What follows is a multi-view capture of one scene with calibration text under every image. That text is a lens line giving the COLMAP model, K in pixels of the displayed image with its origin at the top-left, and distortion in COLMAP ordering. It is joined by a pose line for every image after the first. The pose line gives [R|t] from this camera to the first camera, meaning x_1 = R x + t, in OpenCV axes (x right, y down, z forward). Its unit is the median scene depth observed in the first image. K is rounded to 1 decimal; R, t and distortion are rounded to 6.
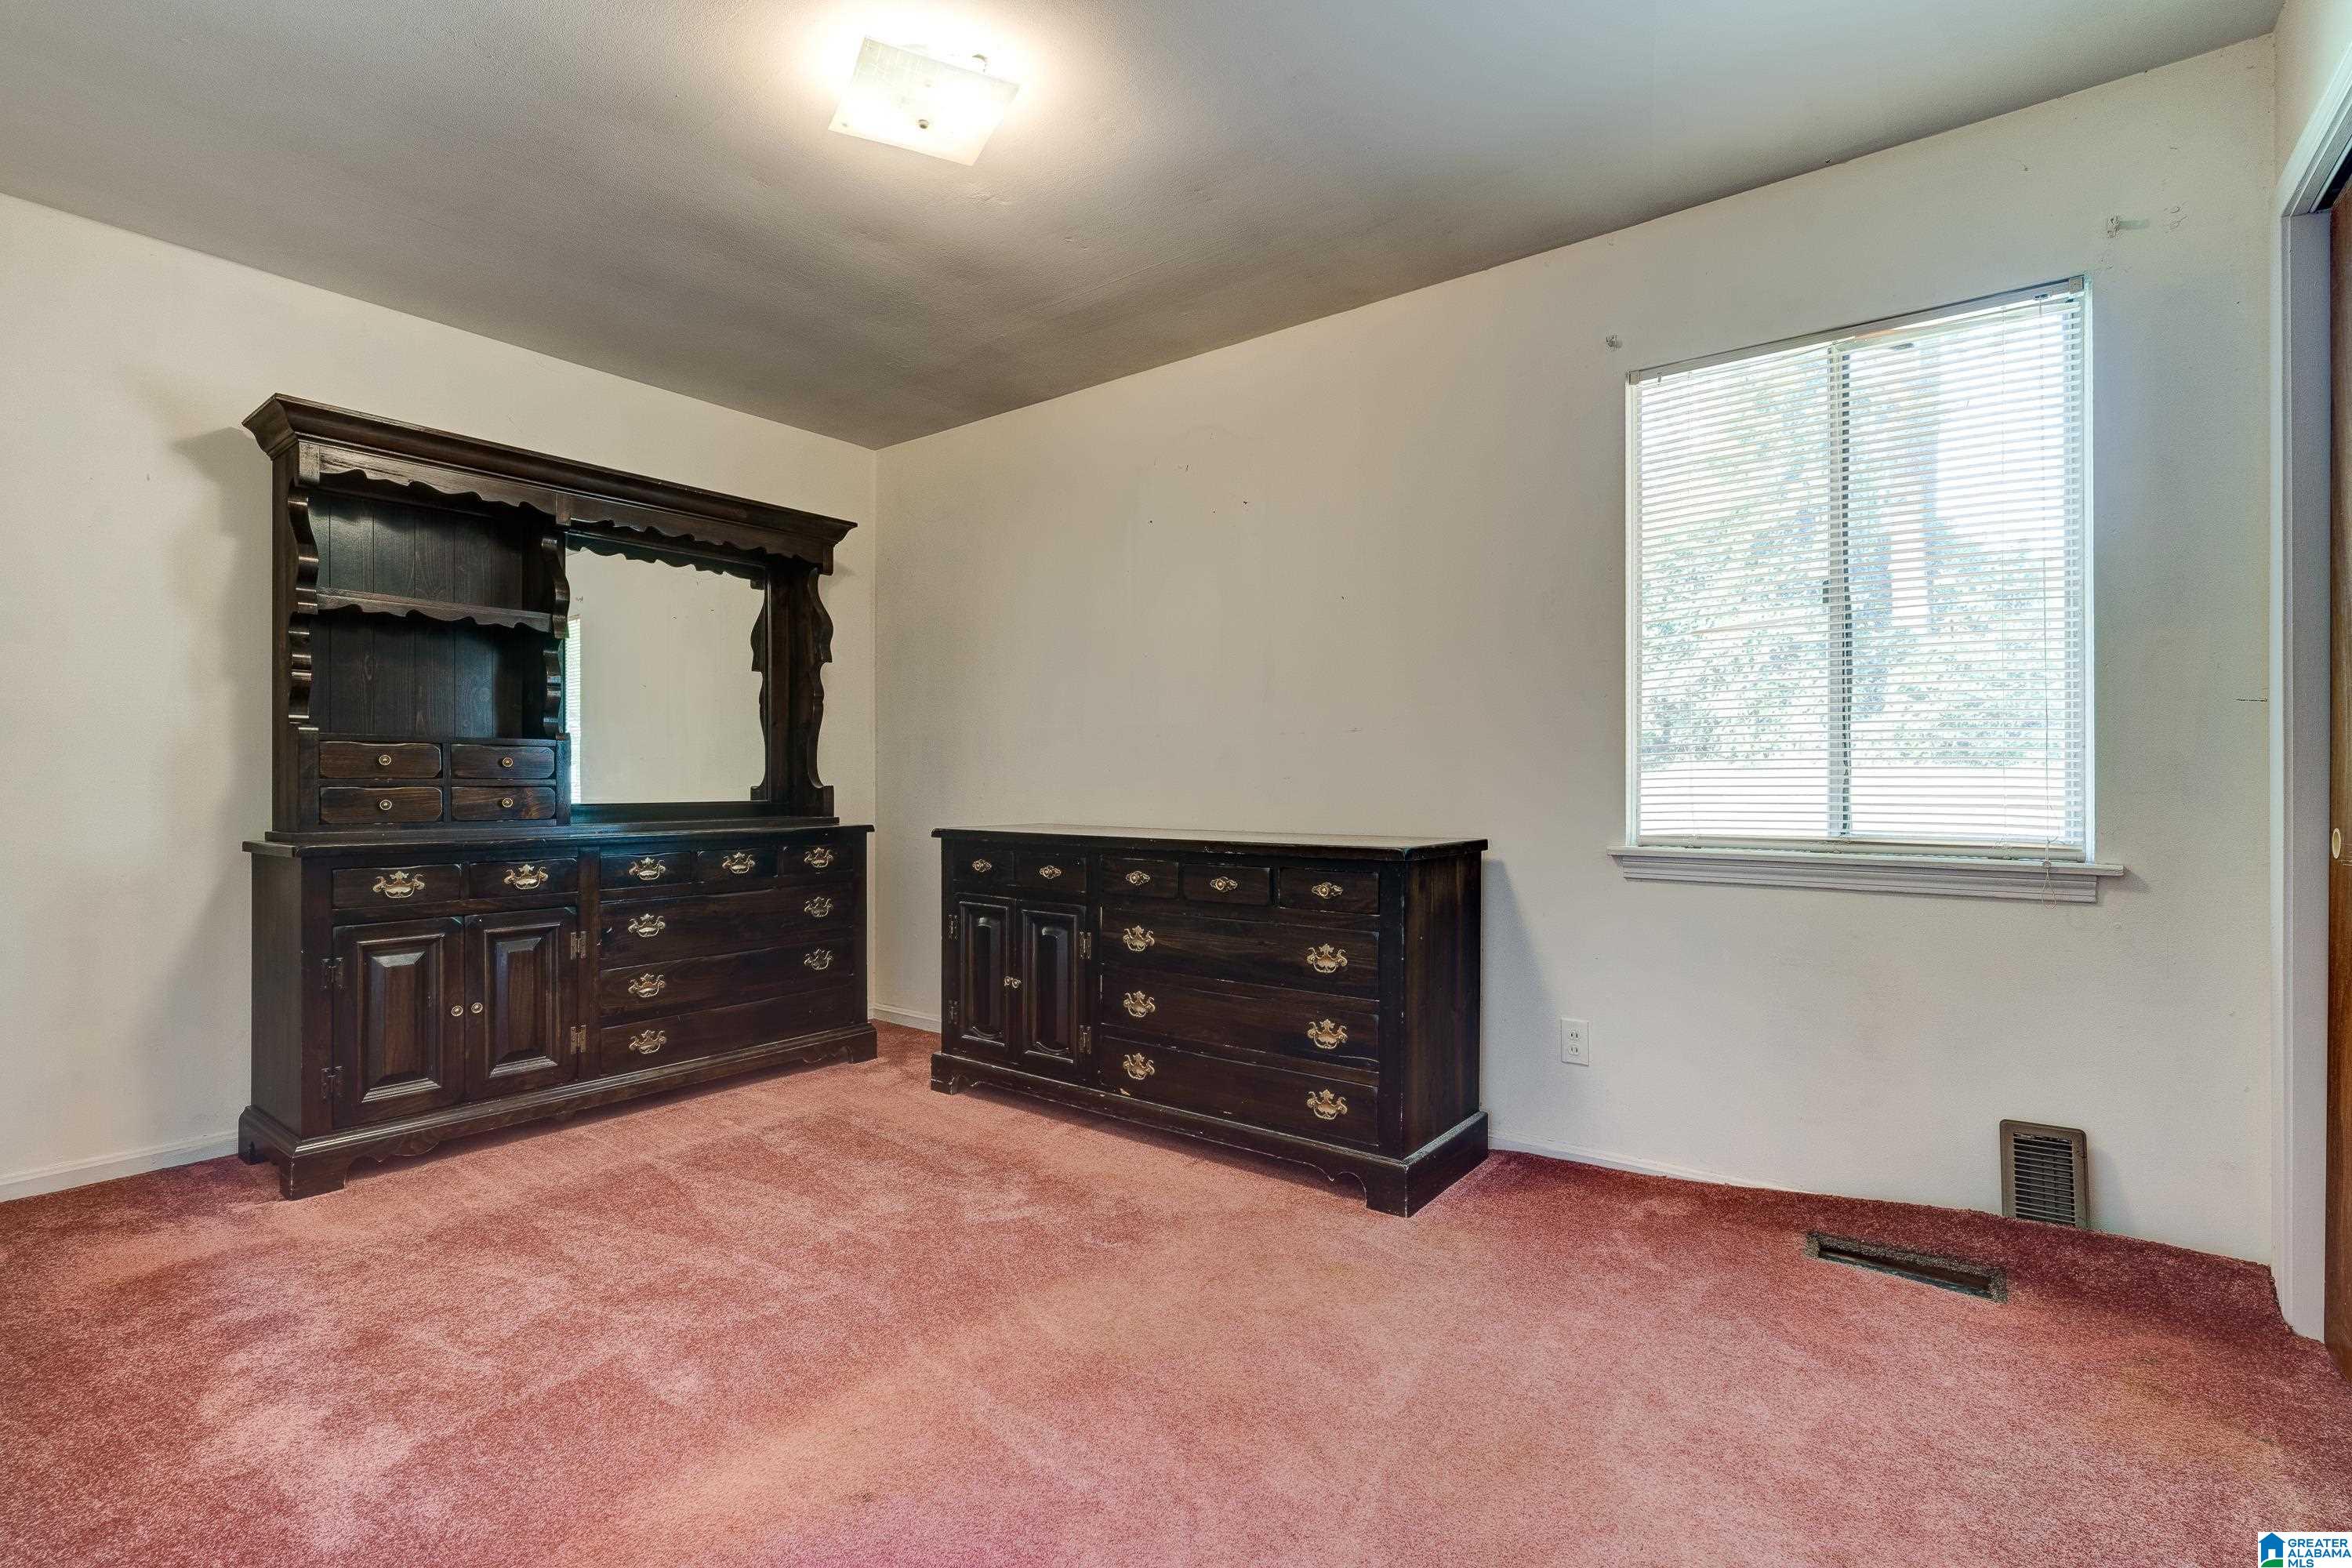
lens RADIAL K [[1066.0, 0, 1181.3], [0, 1066.0, 779.7], [0, 0, 1]] dist [-0.007906, 0.004232]
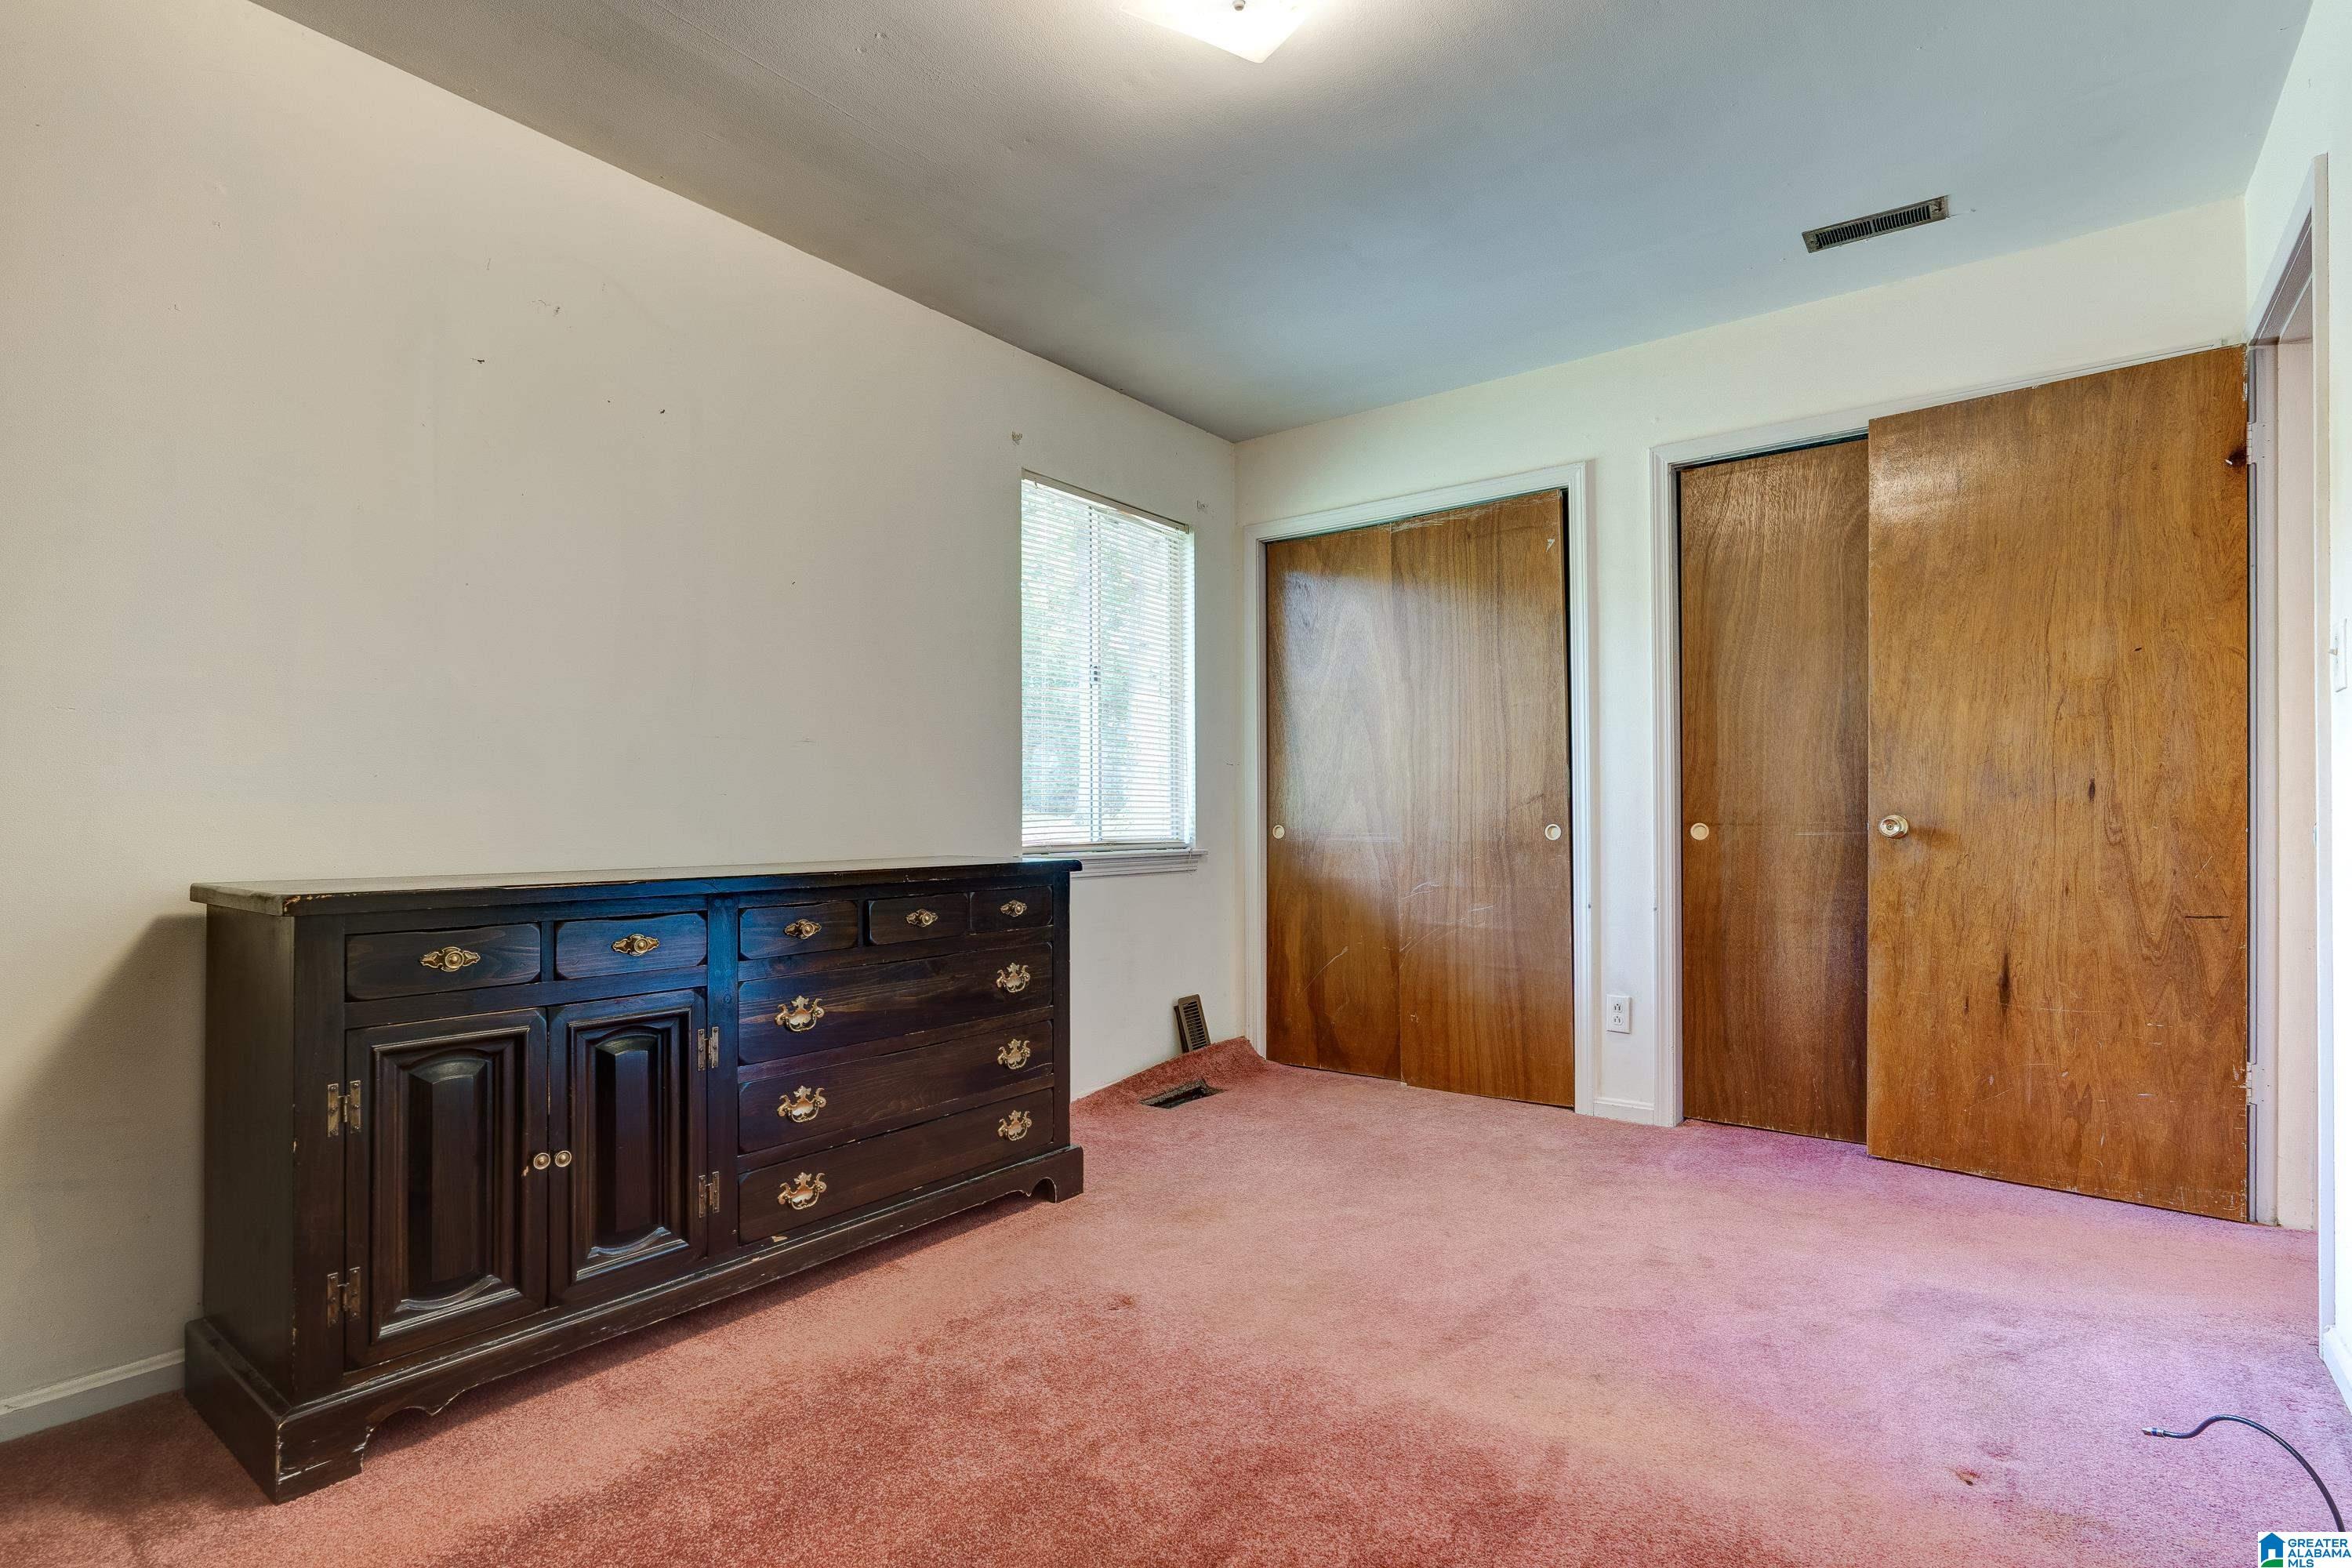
lens RADIAL K [[1155.5, 0, 1178.7], [0, 1155.5, 804.9], [0, 0, 1]] dist [0.002136, -0.000386]
pose [[-0.000455, 0.007050, 0.999975, -0.820795], [-0.000600, 0.999975, -0.007050, 0.013182], [-1.000000, -0.000603, -0.000450, 0.742010]]
